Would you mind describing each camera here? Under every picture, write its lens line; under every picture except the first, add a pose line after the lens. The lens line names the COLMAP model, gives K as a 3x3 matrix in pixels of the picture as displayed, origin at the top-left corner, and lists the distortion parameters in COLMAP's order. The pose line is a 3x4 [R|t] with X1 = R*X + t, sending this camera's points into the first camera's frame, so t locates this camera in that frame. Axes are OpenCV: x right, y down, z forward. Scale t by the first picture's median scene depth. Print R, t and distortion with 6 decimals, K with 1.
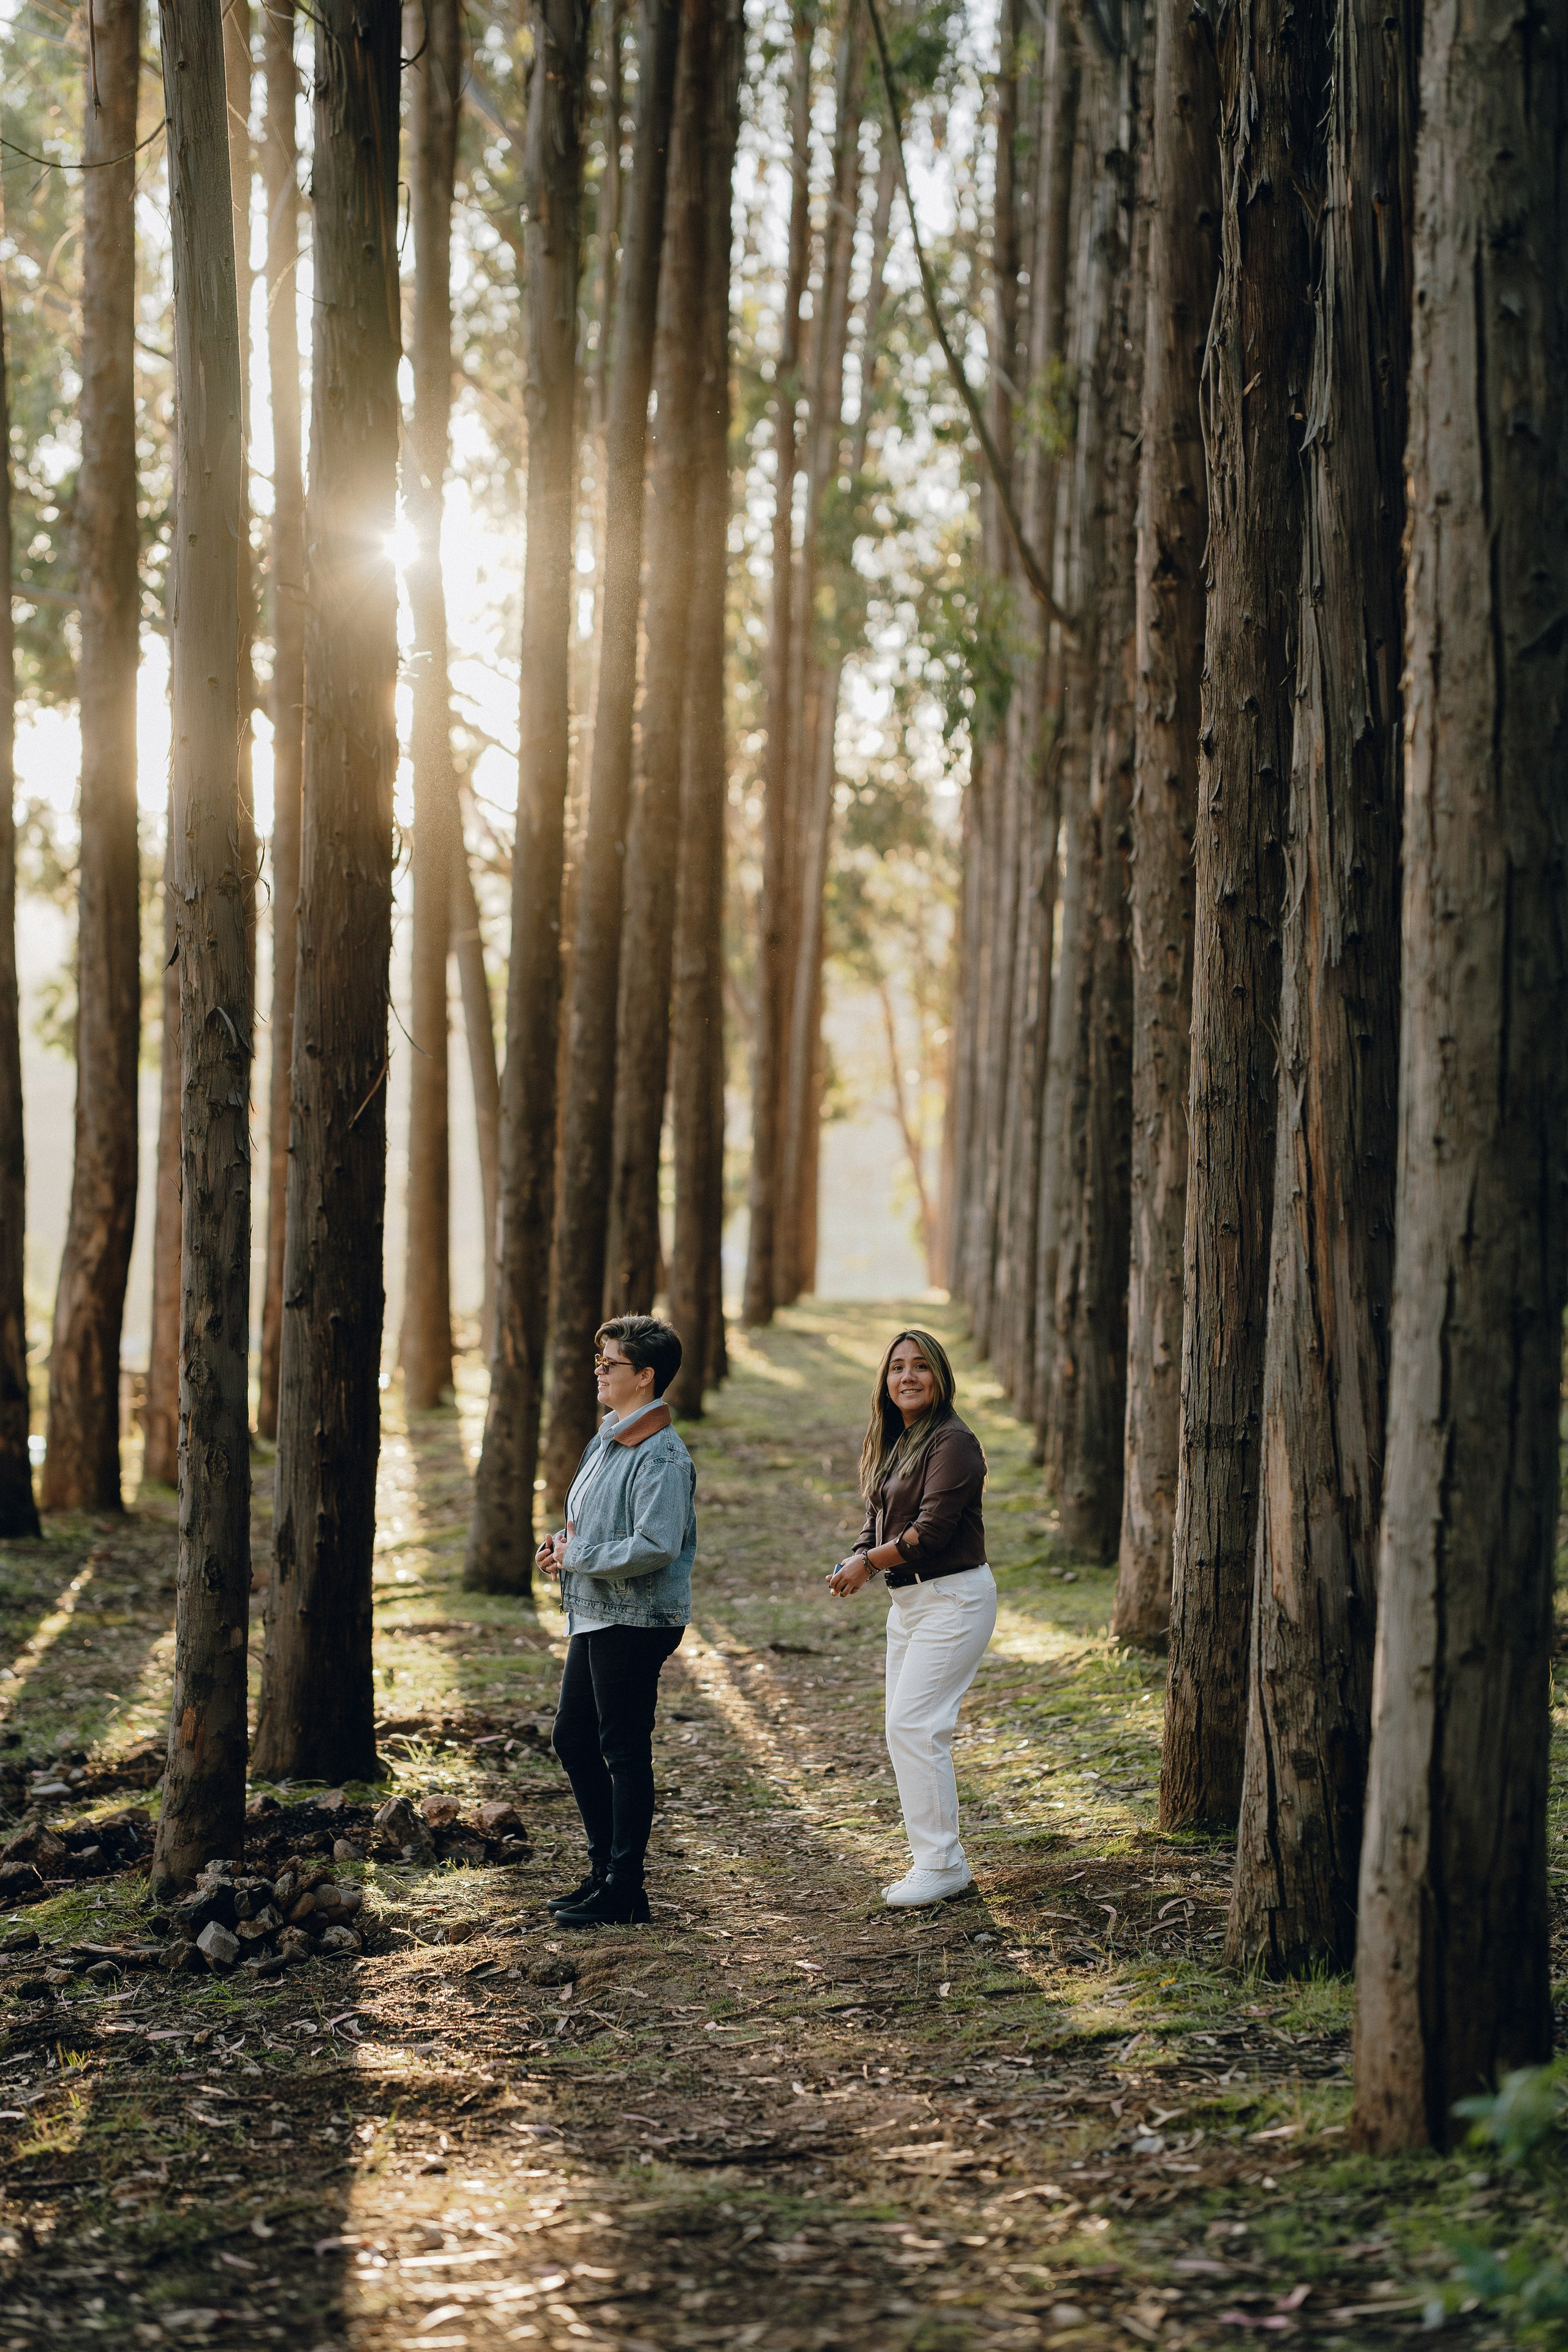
lens RADIAL K [[5548.1, 0, 803.6], [0, 5548.1, 1172.5], [0, 0, 1]] dist [0.750993, 0.275392]
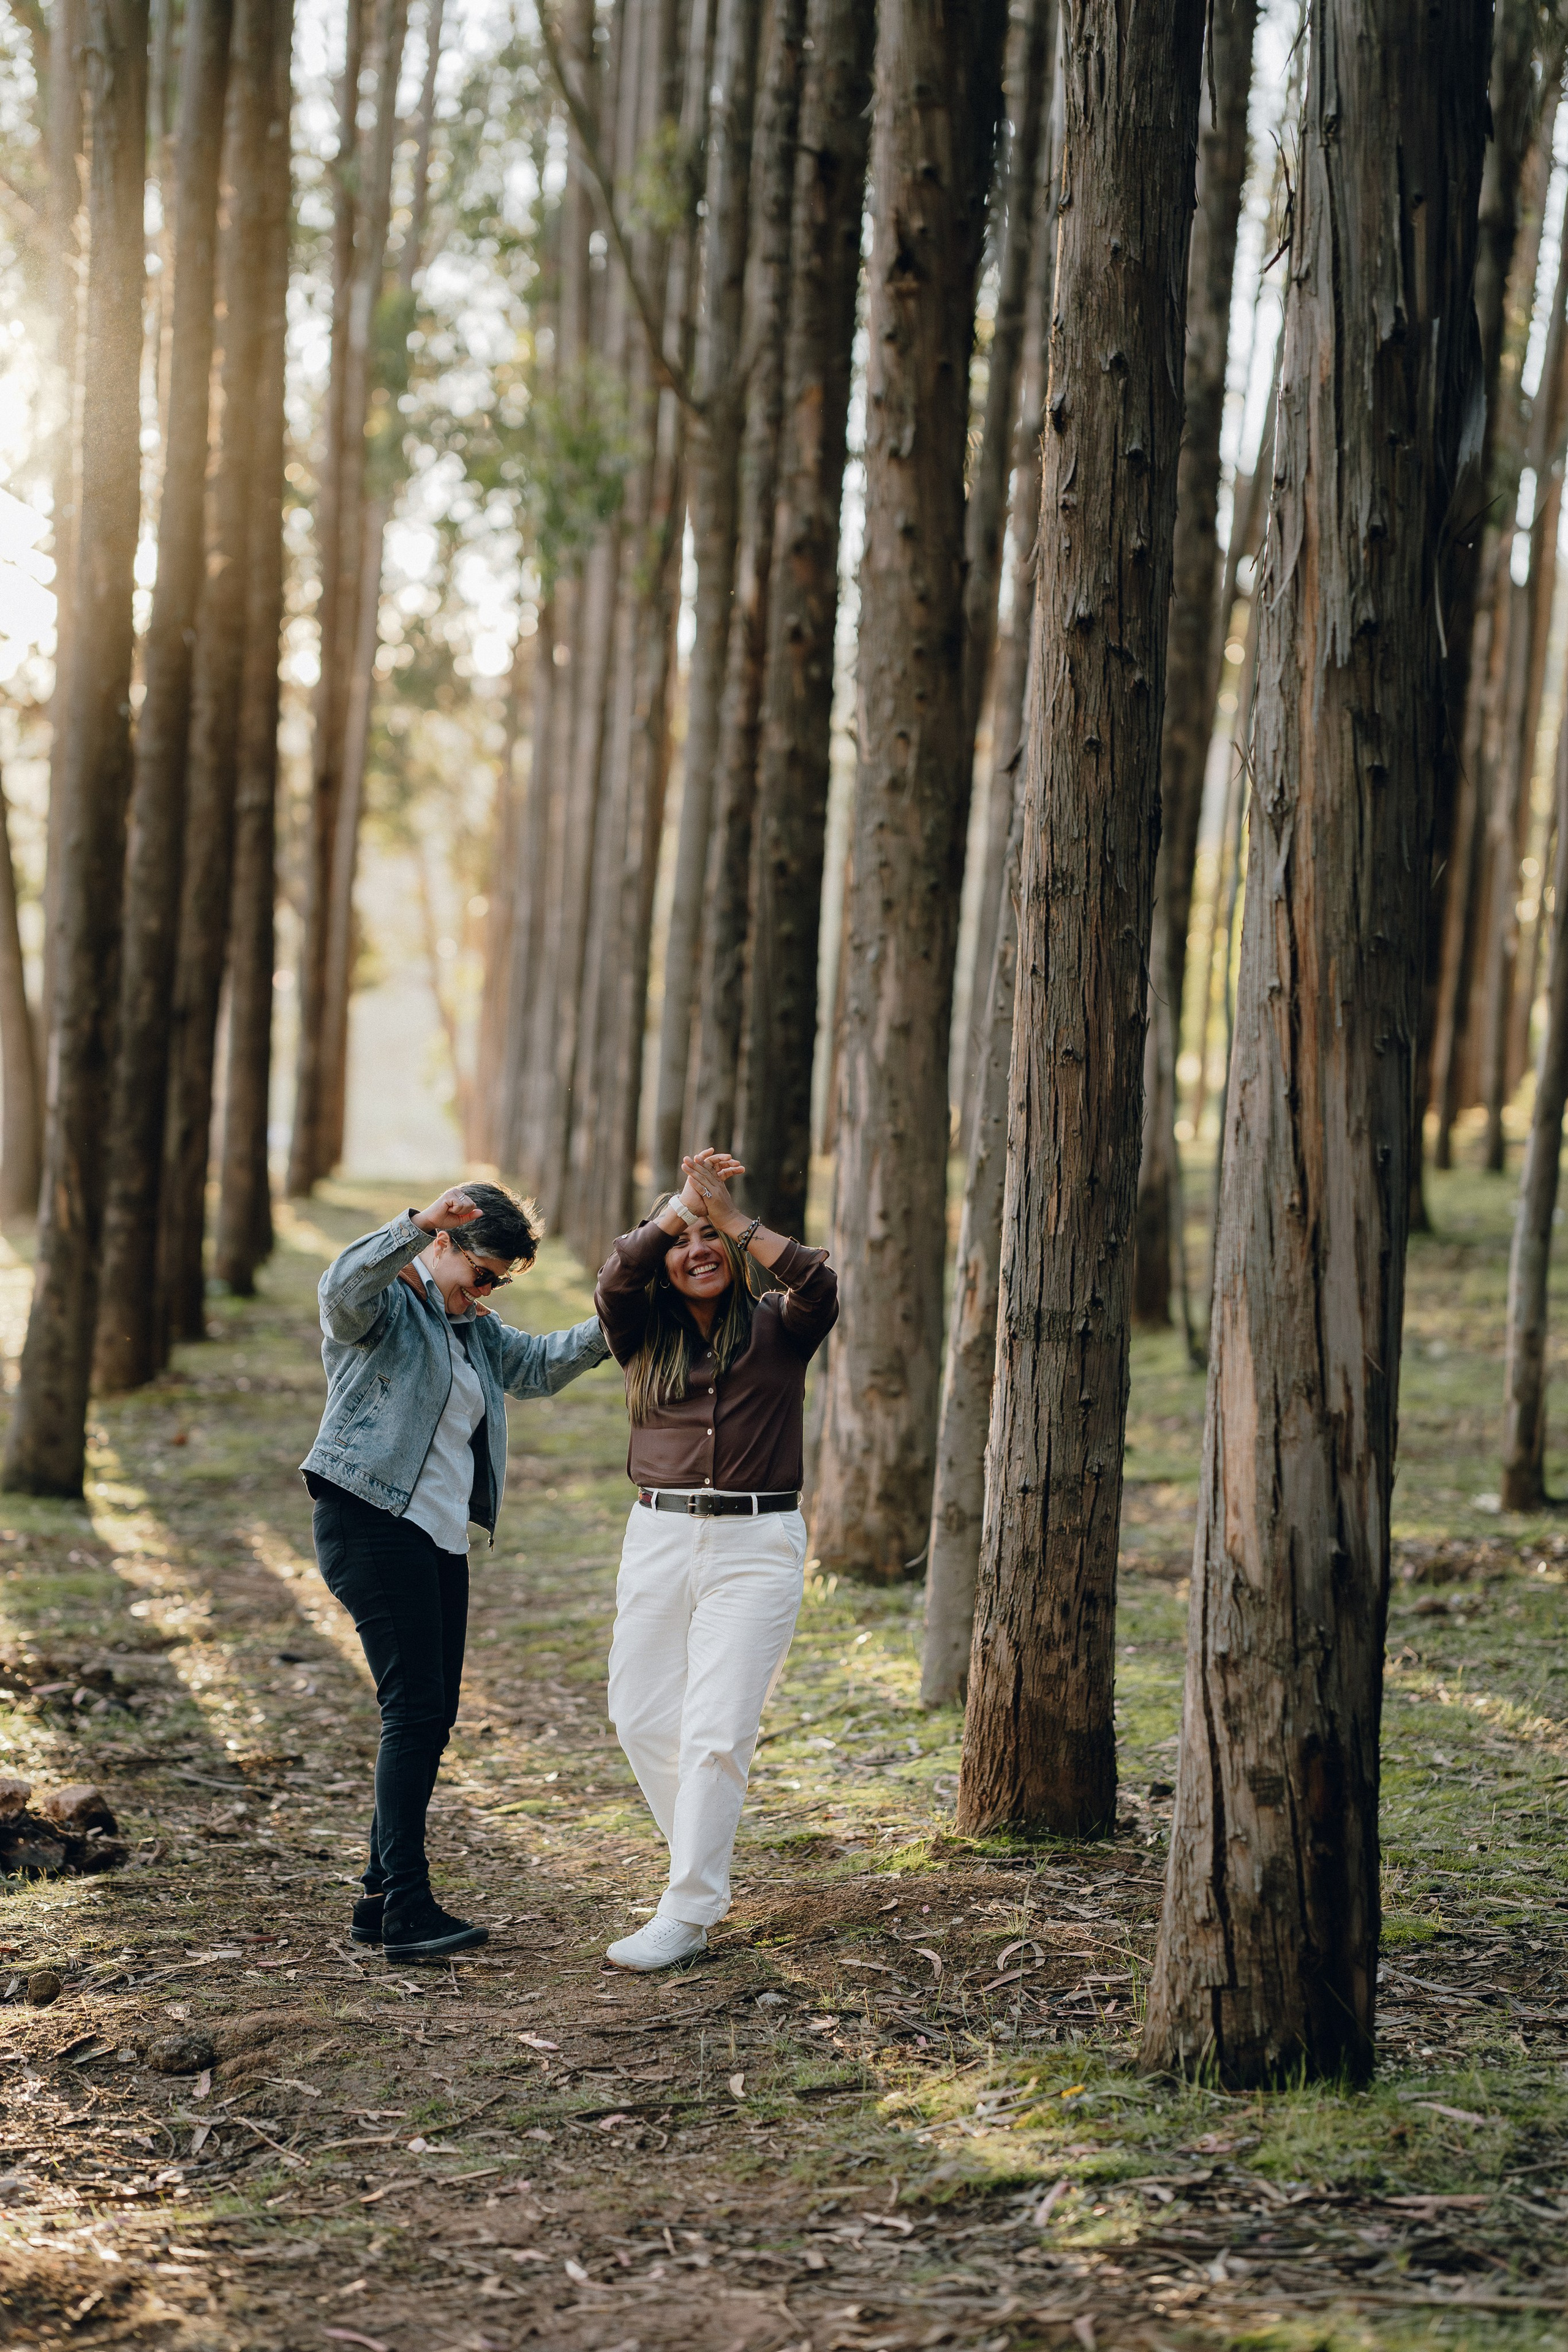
lens RADIAL K [[5548.6, 0, 772.8], [0, 5548.6, 1178.1], [0, 0, 1]] dist [0.741667, 0.311235]
pose [[0.996379, 0.019529, 0.082745, -0.027745], [-0.021321, 0.999555, 0.020840, 0.011763], [-0.082302, -0.022529, 0.996353, 0.239458]]
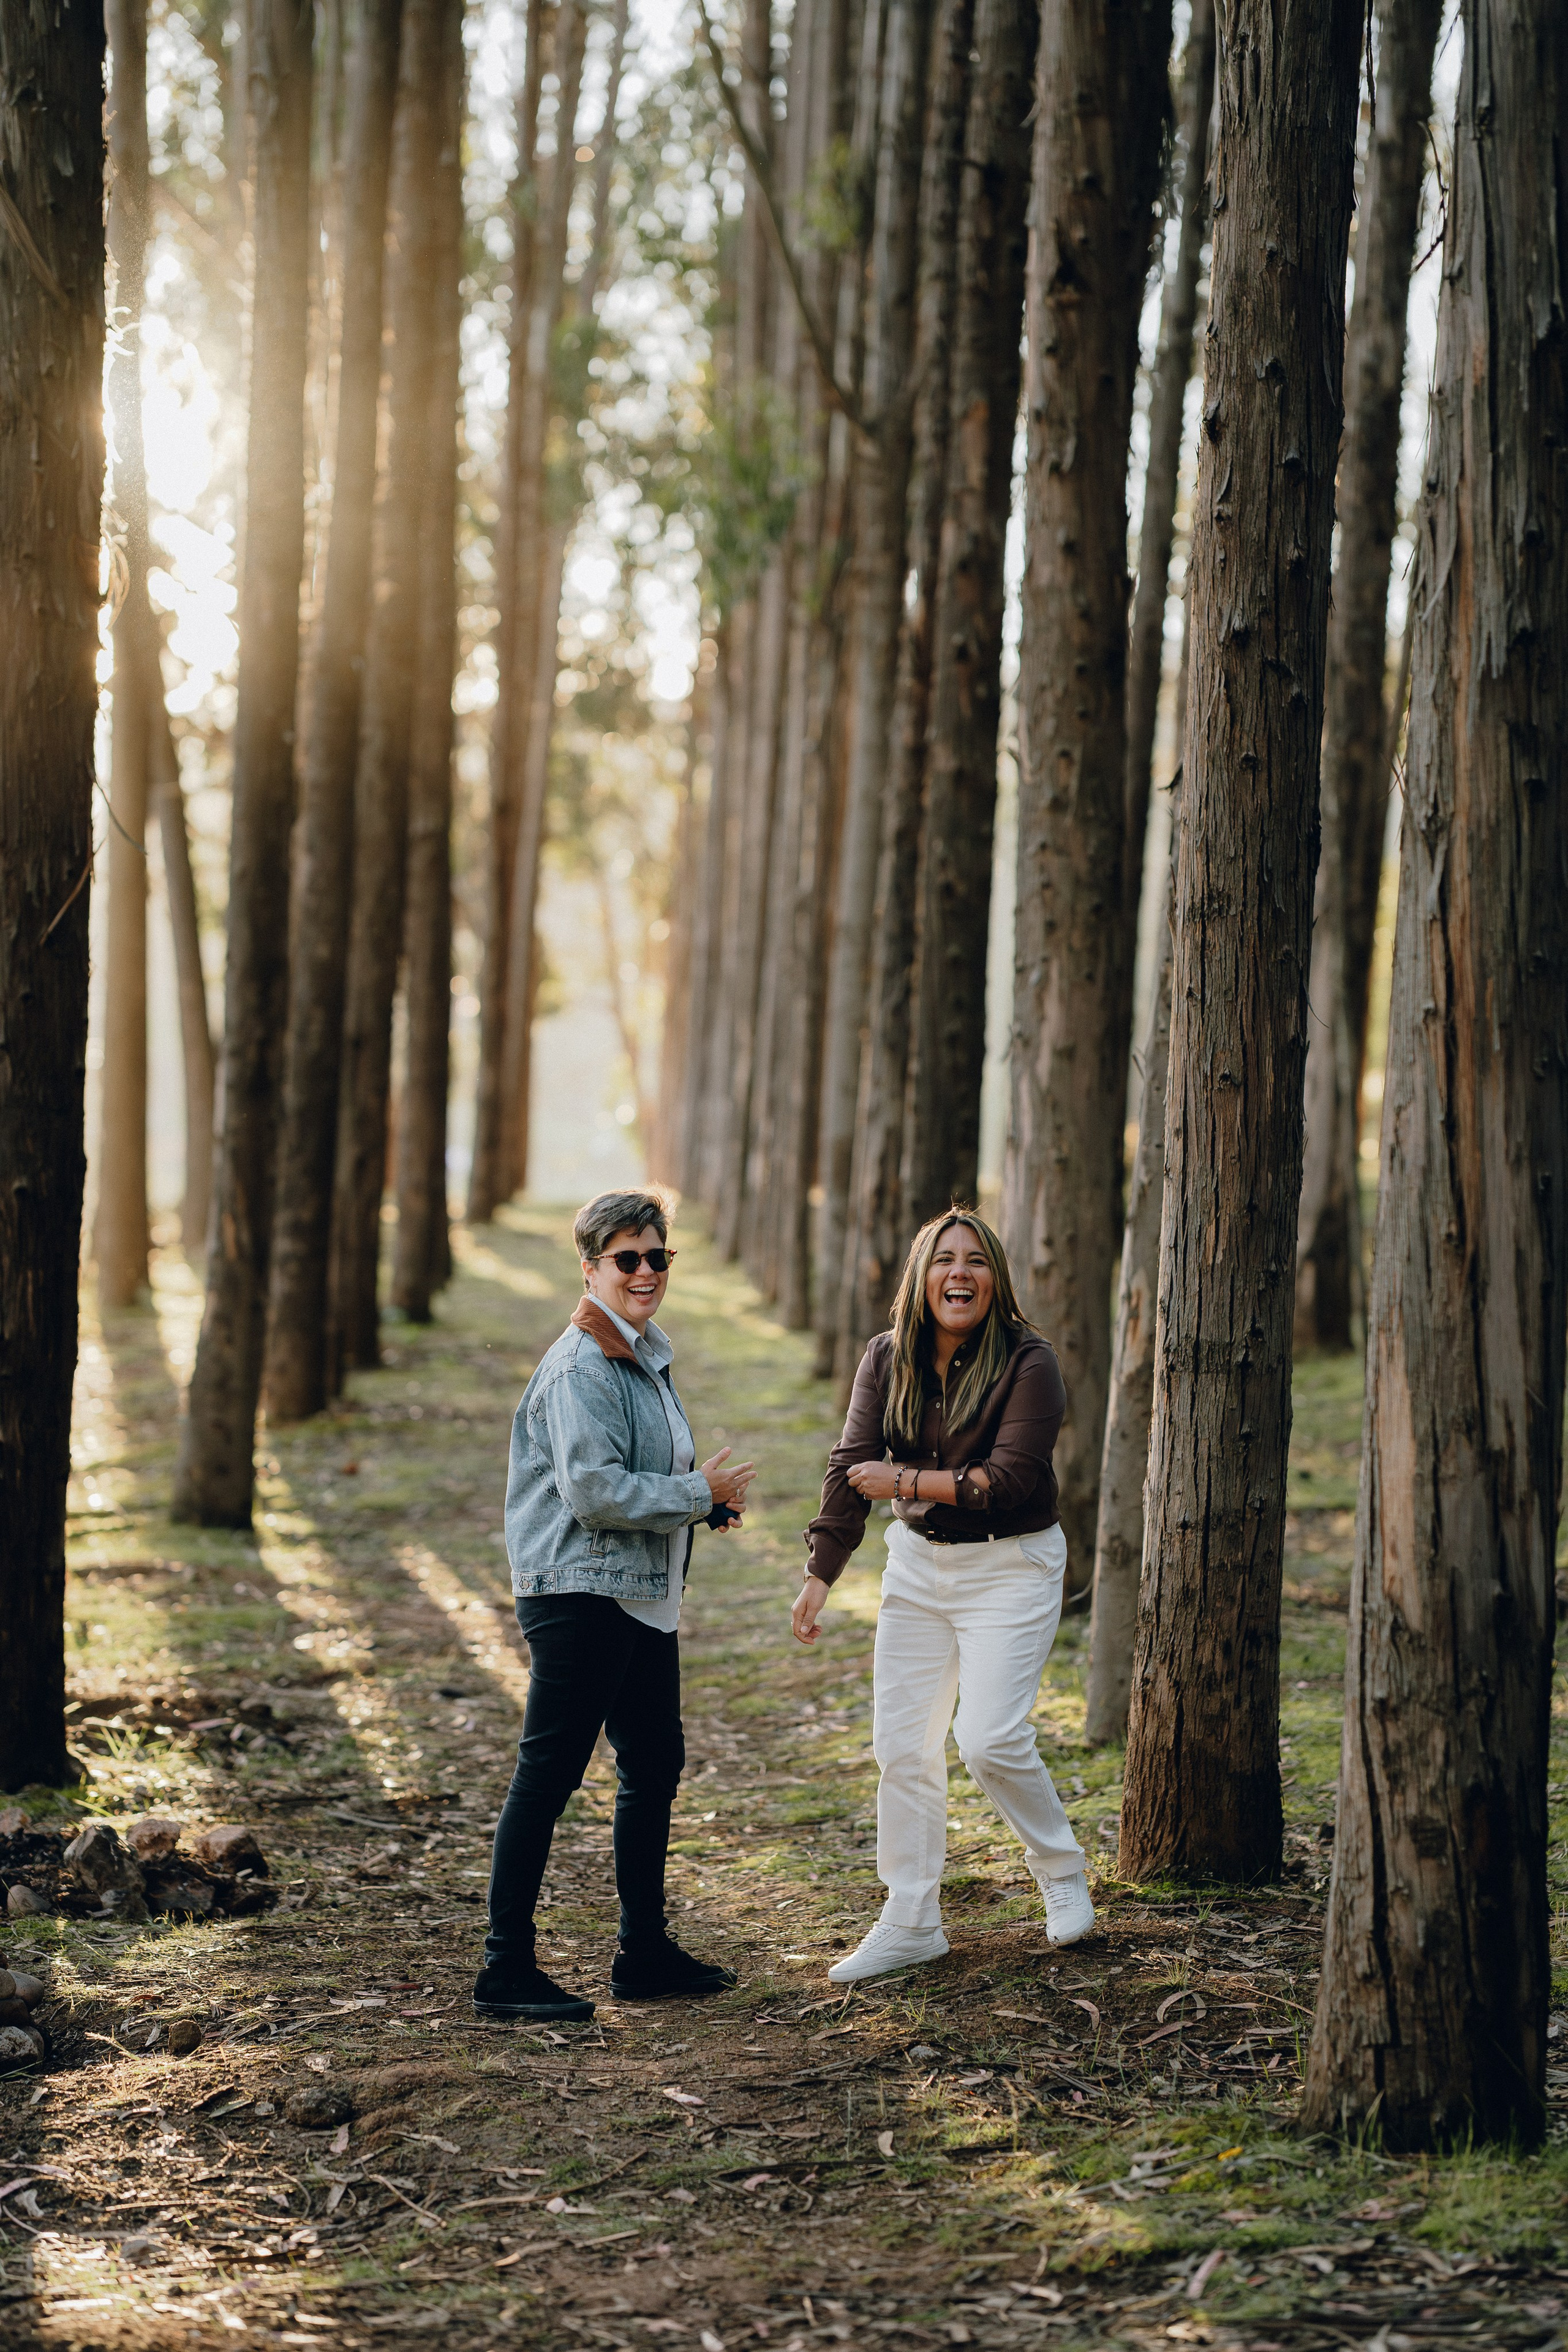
lens RADIAL K [[5548.9, 0, 793.4], [0, 5548.9, 1185.1], [0, 0, 1]] dist [0.756608, 0.103094]
pose [[0.998509, 0.013599, 0.052872, -0.021576], [-0.014608, 0.999717, 0.018751, 0.010927], [-0.052603, -0.019495, 0.998425, 0.254499]]
